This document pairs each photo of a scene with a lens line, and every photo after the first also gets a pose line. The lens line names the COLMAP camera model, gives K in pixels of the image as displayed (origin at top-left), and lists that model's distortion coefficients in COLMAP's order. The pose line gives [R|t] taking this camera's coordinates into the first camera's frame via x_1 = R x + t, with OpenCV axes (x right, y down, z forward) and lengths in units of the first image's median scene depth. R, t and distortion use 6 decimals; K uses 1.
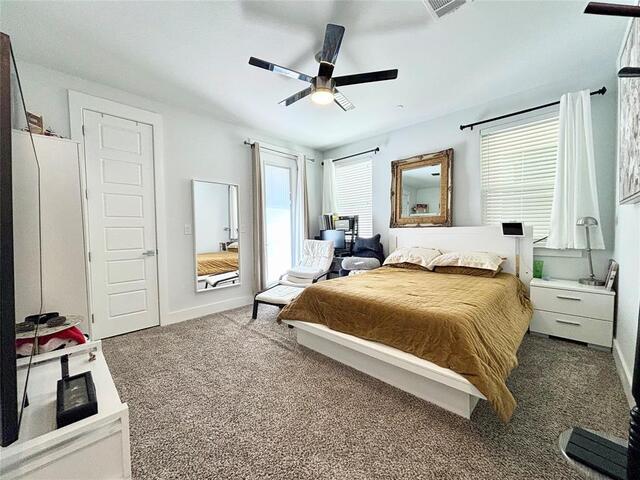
lens RADIAL K [[257.8, 0, 322.6], [0, 257.8, 241.0], [0, 0, 1]] dist [0.000026, -0.000197]
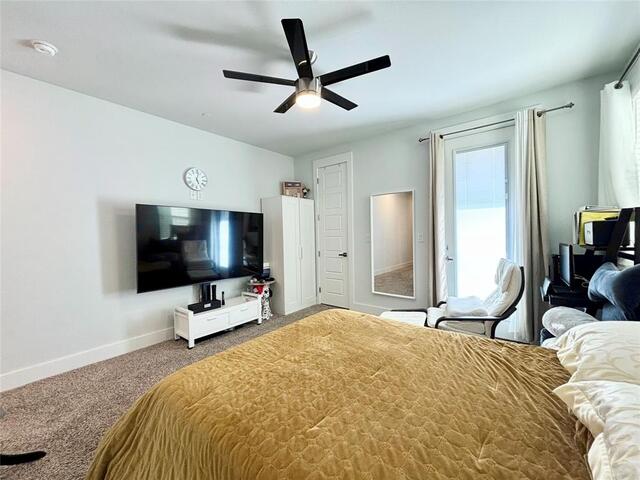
lens RADIAL K [[257.8, 0, 318.8], [0, 257.8, 240.4], [0, 0, 1]] dist [0.000026, -0.000197]
pose [[0.093900, 0.039669, -0.994791, 0.600757], [-0.030615, 0.998848, 0.036941, -0.067840], [0.995111, 0.026987, 0.095006, 0.628143]]
